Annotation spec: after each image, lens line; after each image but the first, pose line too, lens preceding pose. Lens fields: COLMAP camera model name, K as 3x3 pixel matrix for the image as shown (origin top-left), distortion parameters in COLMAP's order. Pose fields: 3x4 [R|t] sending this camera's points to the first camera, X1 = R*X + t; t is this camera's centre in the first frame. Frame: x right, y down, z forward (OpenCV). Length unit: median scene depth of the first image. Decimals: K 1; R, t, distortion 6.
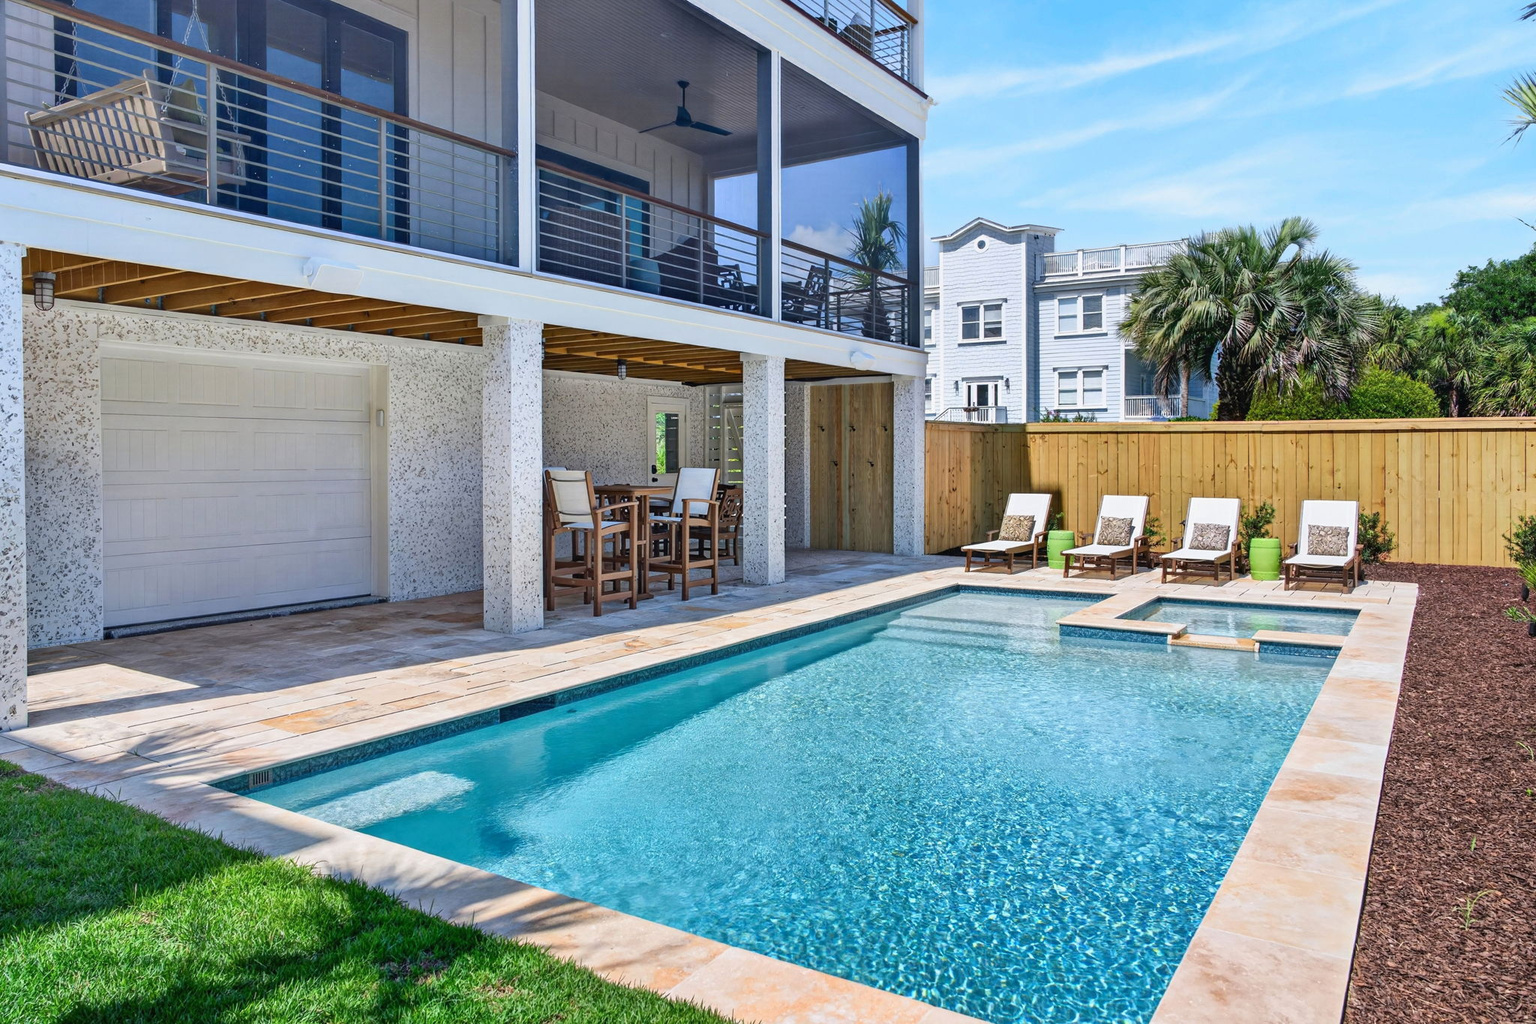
lens RADIAL K [[1061.1, 0, 767.9], [0, 1061.1, 466.7], [0, 0, 1]] dist [-0.006347, -0.000279]
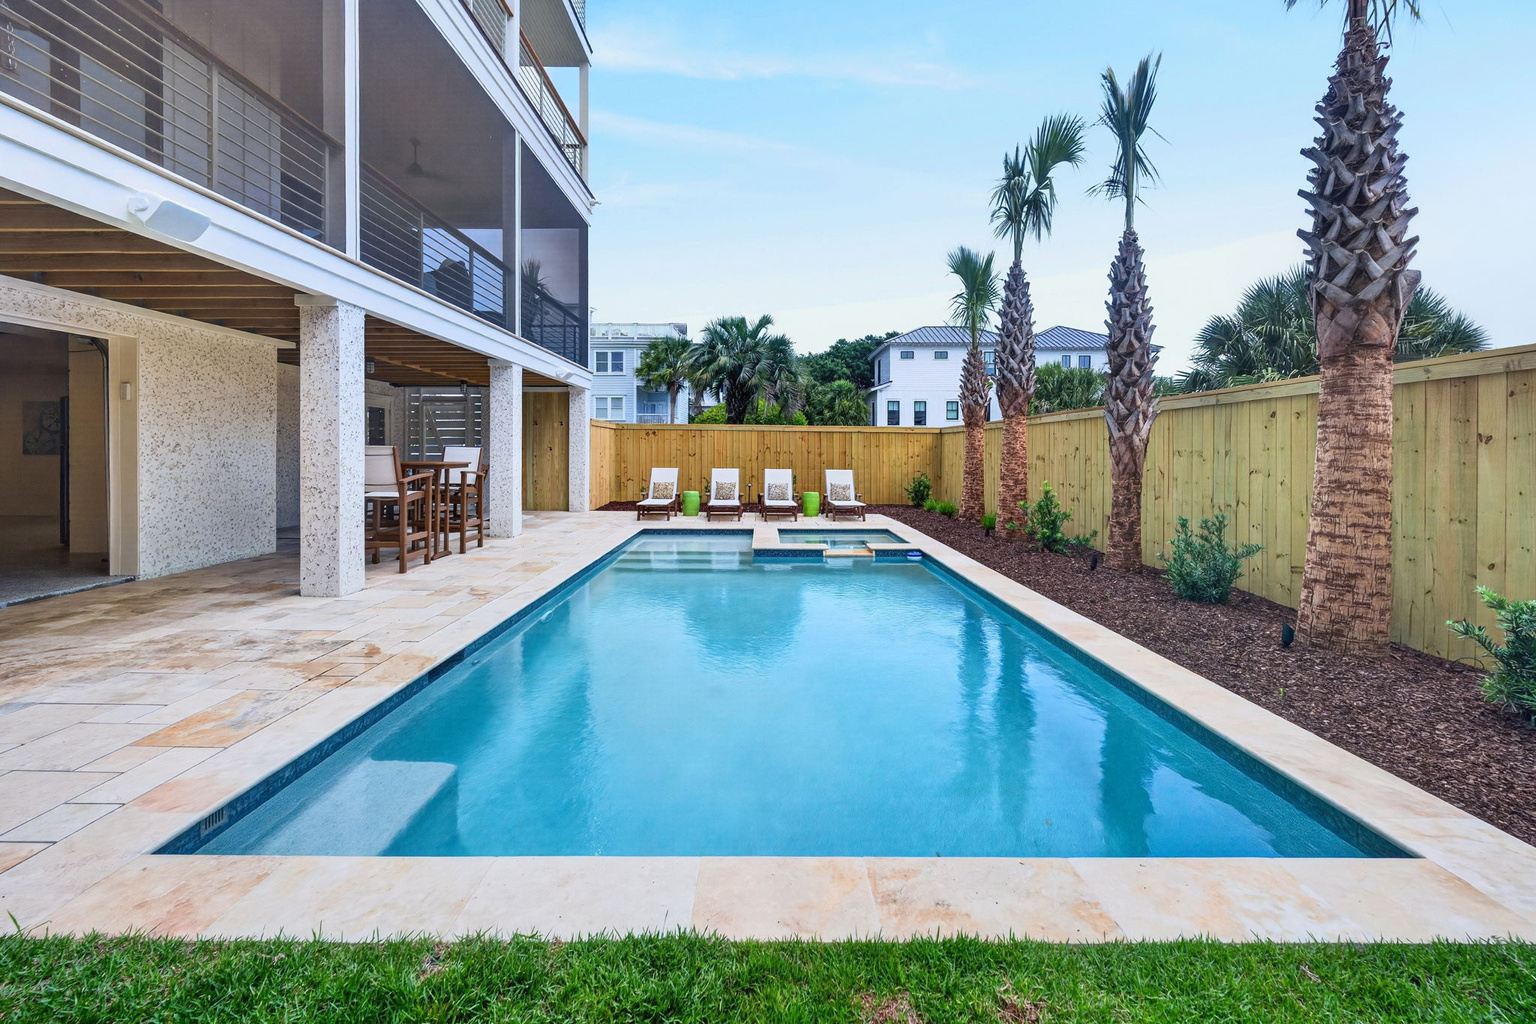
lens RADIAL K [[646.1, 0, 765.6], [0, 646.1, 454.6], [0, 0, 1]] dist [0.002167, 0.000166]
pose [[0.842496, 0.002852, 0.538695, -0.183906], [-0.000215, 0.999988, -0.004957, 0.014331], [-0.538703, 0.004060, 0.842486, 0.178341]]
